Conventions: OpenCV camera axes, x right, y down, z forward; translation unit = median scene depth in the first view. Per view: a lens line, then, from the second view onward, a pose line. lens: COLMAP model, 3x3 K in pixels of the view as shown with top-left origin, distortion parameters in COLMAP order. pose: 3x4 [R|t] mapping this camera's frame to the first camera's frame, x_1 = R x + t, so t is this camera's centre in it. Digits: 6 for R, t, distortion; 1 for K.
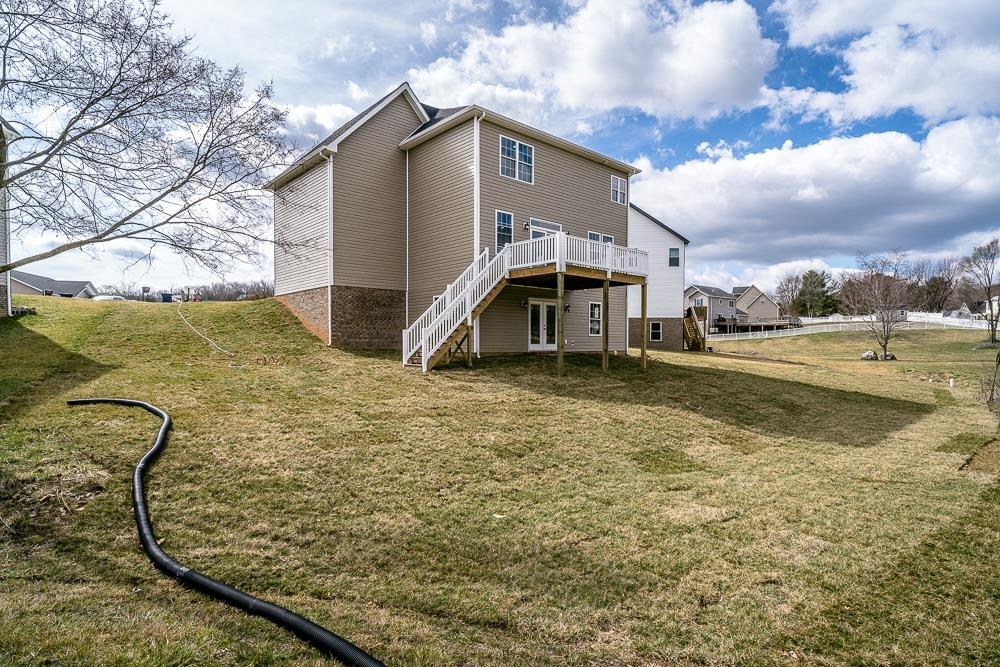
lens RADIAL K [[517.3, 0, 511.0], [0, 517.3, 359.8], [0, 0, 1]] dist [-0.004220, 0.001981]
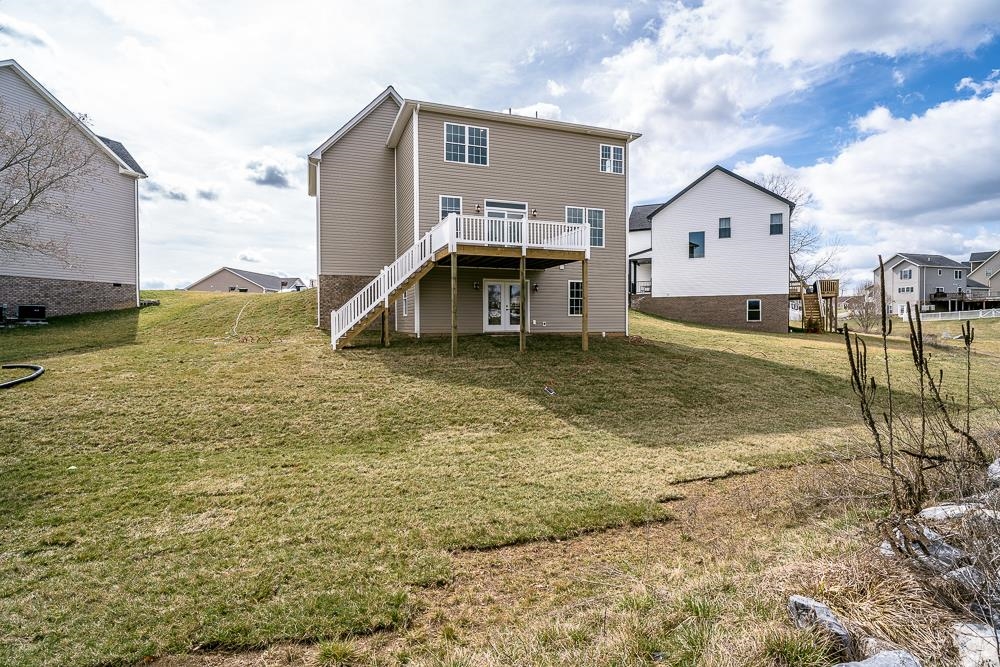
lens RADIAL K [[517.3, 0, 505.8], [0, 517.3, 331.3], [0, 0, 1]] dist [-0.004220, 0.001981]
pose [[0.933916, -0.001411, -0.357490, 0.429888], [-0.007050, 0.999725, -0.022363, 0.003828], [0.357423, 0.023405, 0.933649, 0.082514]]
